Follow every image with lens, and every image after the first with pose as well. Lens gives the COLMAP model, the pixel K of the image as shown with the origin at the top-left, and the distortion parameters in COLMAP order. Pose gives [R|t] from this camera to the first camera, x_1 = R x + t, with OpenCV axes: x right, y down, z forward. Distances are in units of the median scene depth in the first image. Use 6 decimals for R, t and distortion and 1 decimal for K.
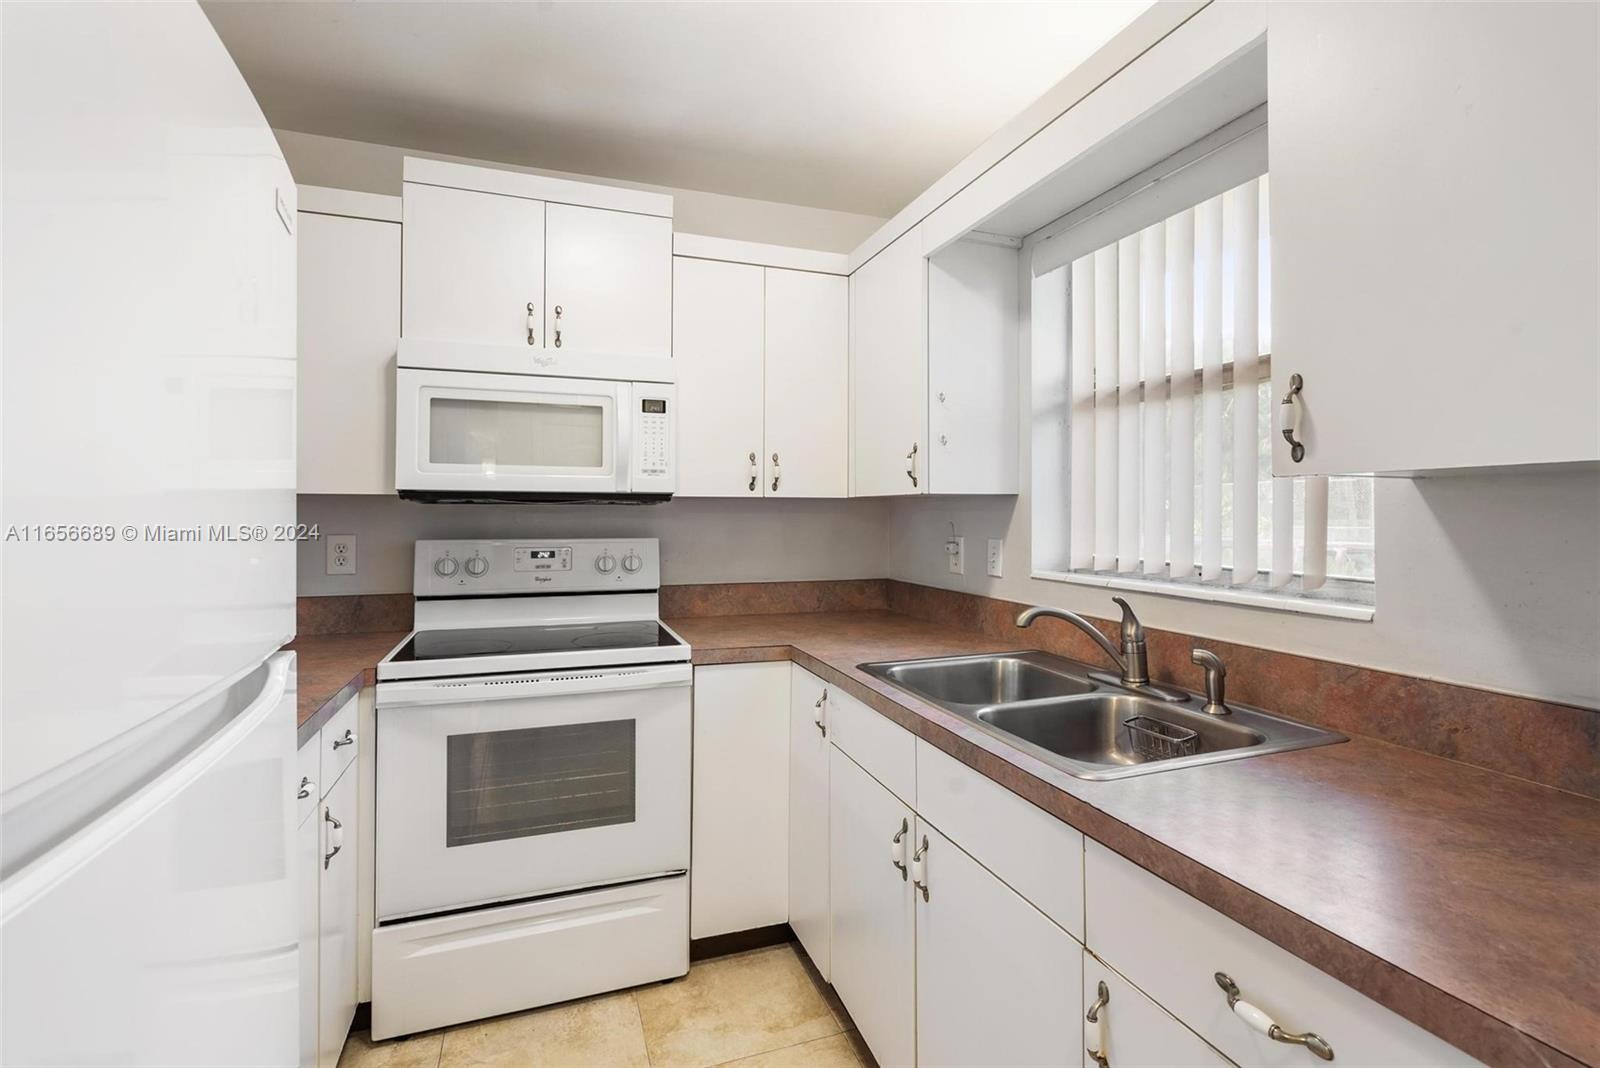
lens RADIAL K [[750.5, 0, 786.6], [0, 750.5, 503.0], [0, 0, 1]] dist [-0.002012, 0.000995]
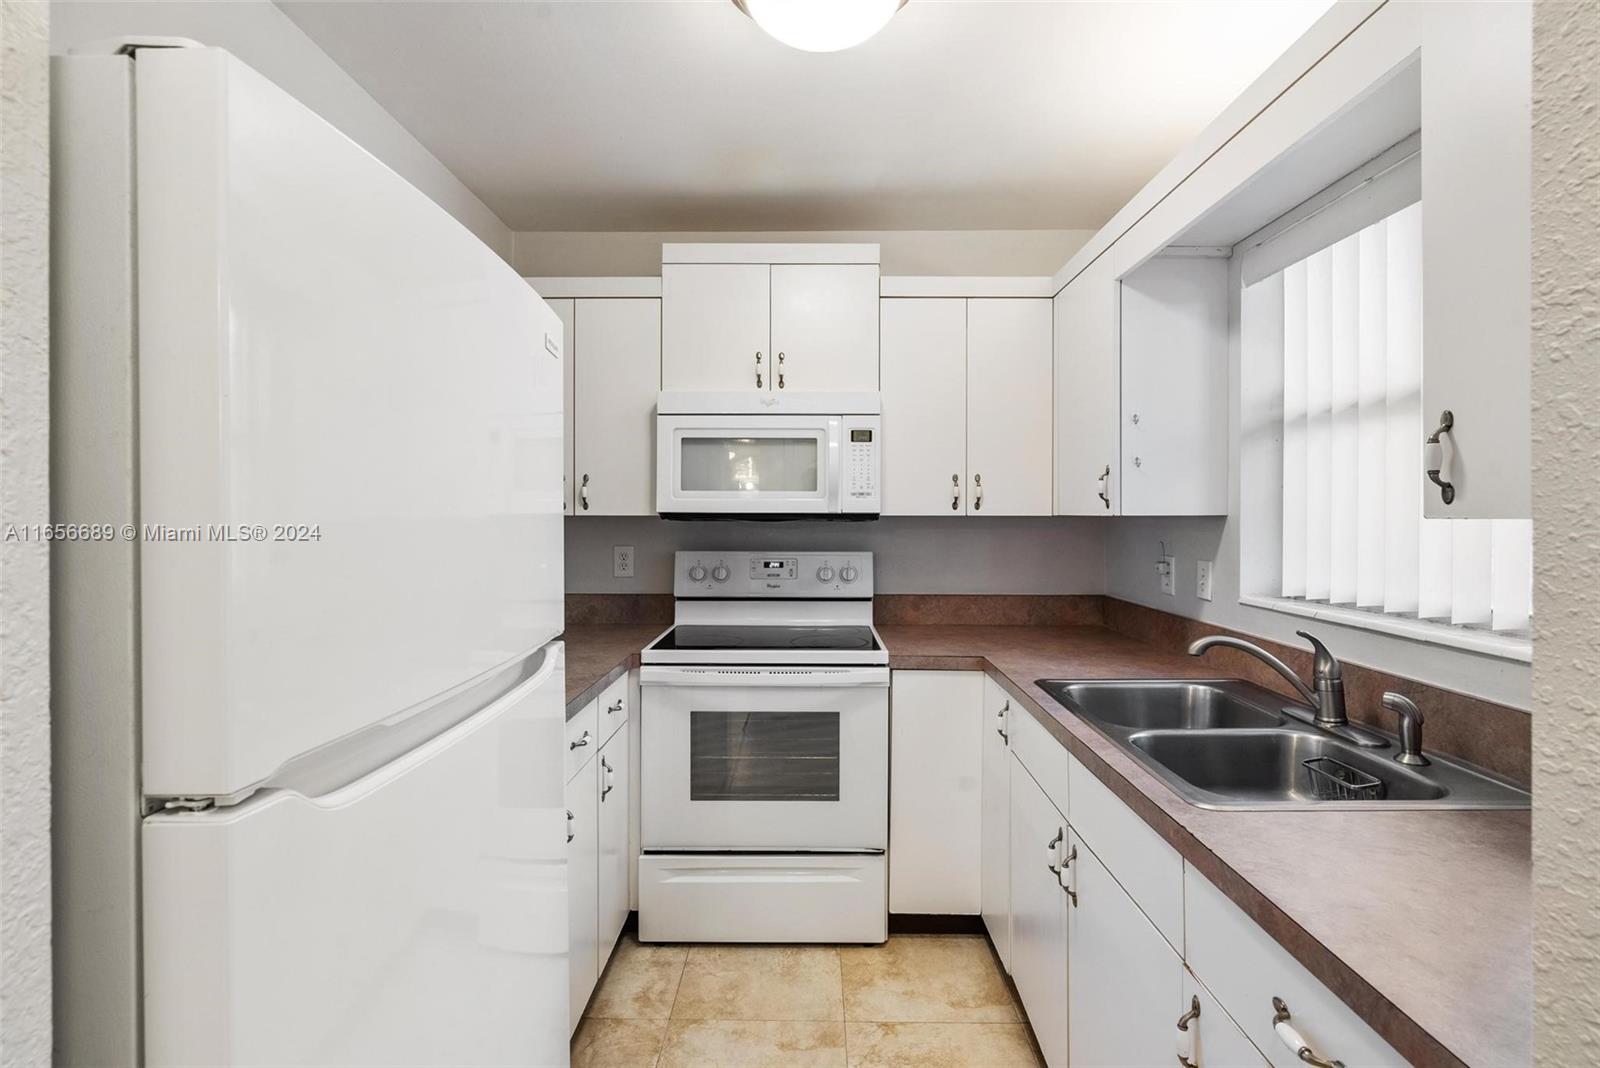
lens RADIAL K [[750.5, 0, 786.6], [0, 750.5, 503.0], [0, 0, 1]] dist [-0.002012, 0.000995]
pose [[0.934545, -0.005623, -0.355802, 0.130703], [0.006795, 0.999975, 0.002043, -0.034905], [0.355781, -0.004327, 0.934559, -0.101148]]
